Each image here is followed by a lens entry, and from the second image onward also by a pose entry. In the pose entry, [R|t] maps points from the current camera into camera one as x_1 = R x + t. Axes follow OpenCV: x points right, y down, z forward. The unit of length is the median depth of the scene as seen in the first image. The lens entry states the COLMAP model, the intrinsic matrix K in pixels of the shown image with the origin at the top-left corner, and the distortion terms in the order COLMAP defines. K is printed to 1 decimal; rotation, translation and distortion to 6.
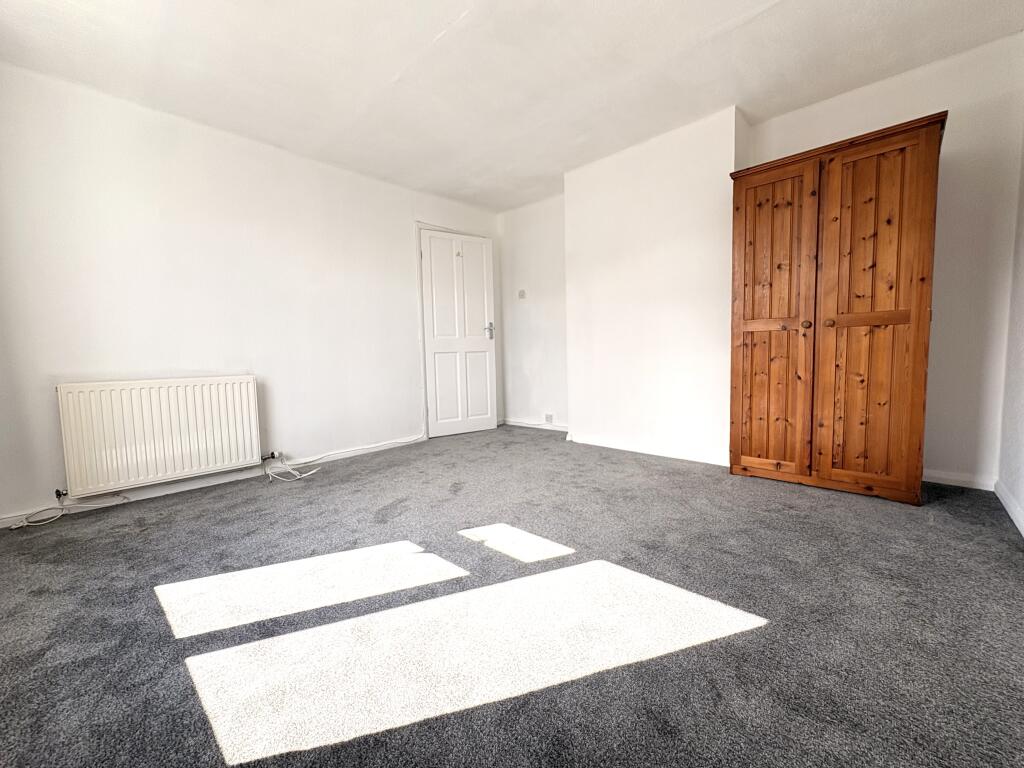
lens RADIAL K [[411.9, 0, 512.0], [0, 411.9, 384.0], [0, 0, 1]] dist [-0.001707, -0.000145]
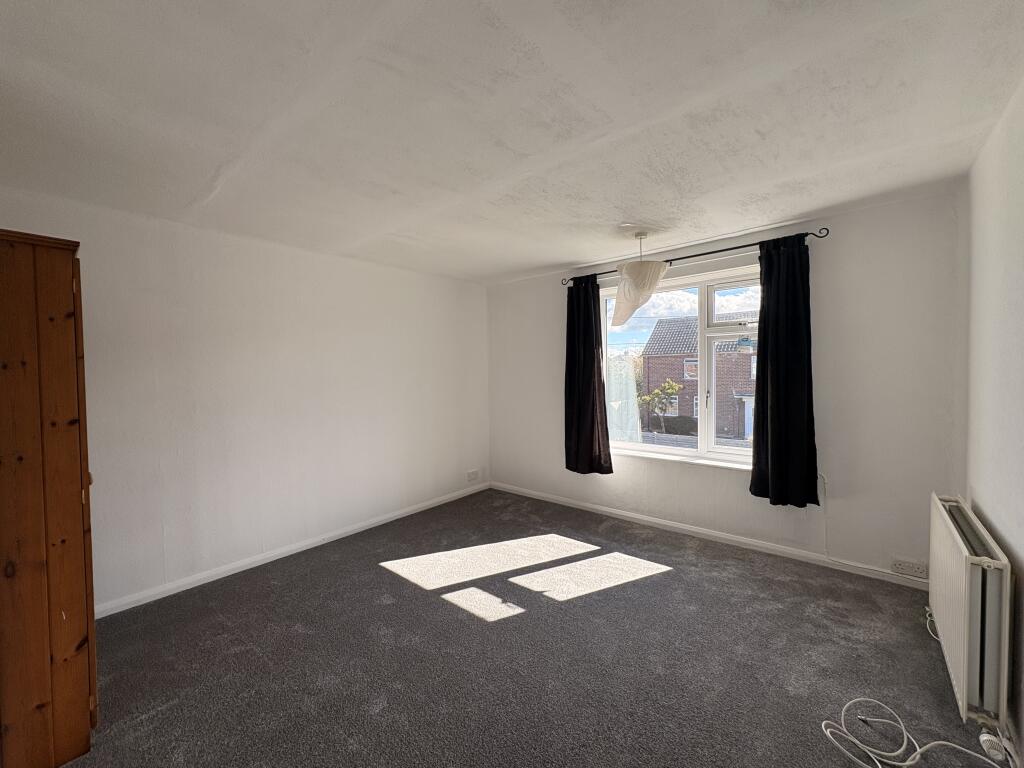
lens RADIAL K [[410.6, 0, 515.8], [0, 410.6, 384.4], [0, 0, 1]] dist [-0.000121, 0.000352]
pose [[-0.997508, 0.040819, -0.057551, -0.050612], [0.034496, 0.993673, 0.106883, -0.392500], [0.061550, 0.104631, -0.992605, 1.876504]]
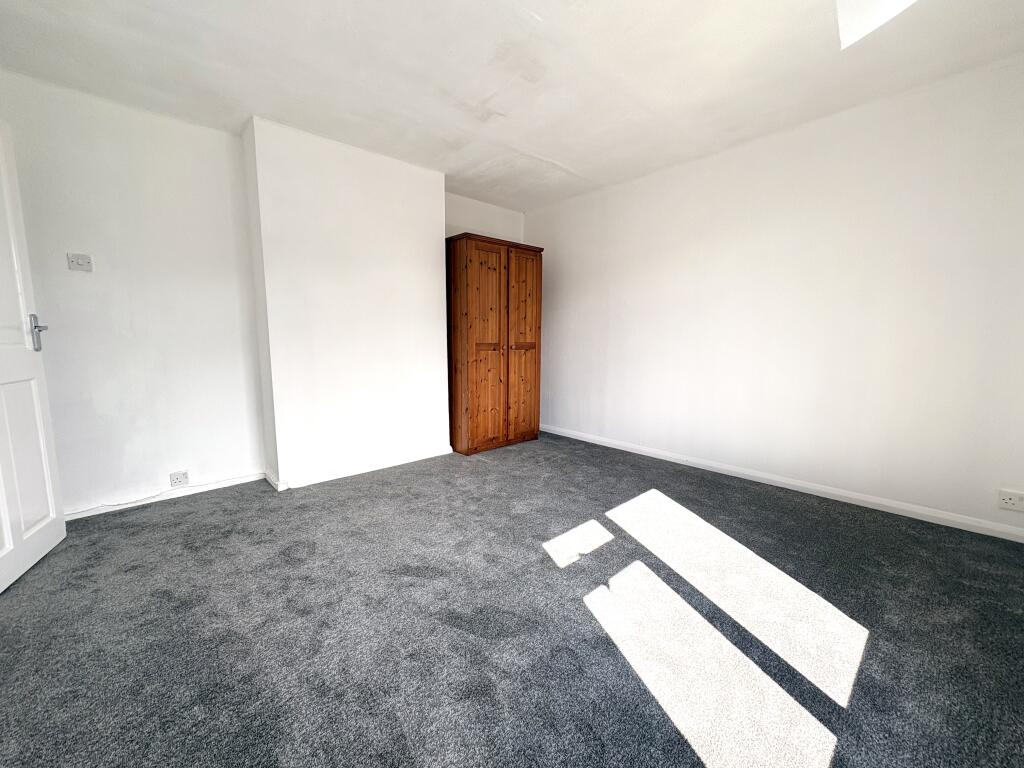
lens RADIAL K [[410.6, 0, 515.8], [0, 410.6, 384.4], [0, 0, 1]] dist [-0.000121, 0.000352]
pose [[0.074506, -0.097551, 0.992438, -0.938738], [0.071376, 0.993173, 0.092265, -0.154505], [-0.994663, 0.063962, 0.080960, 0.874606]]
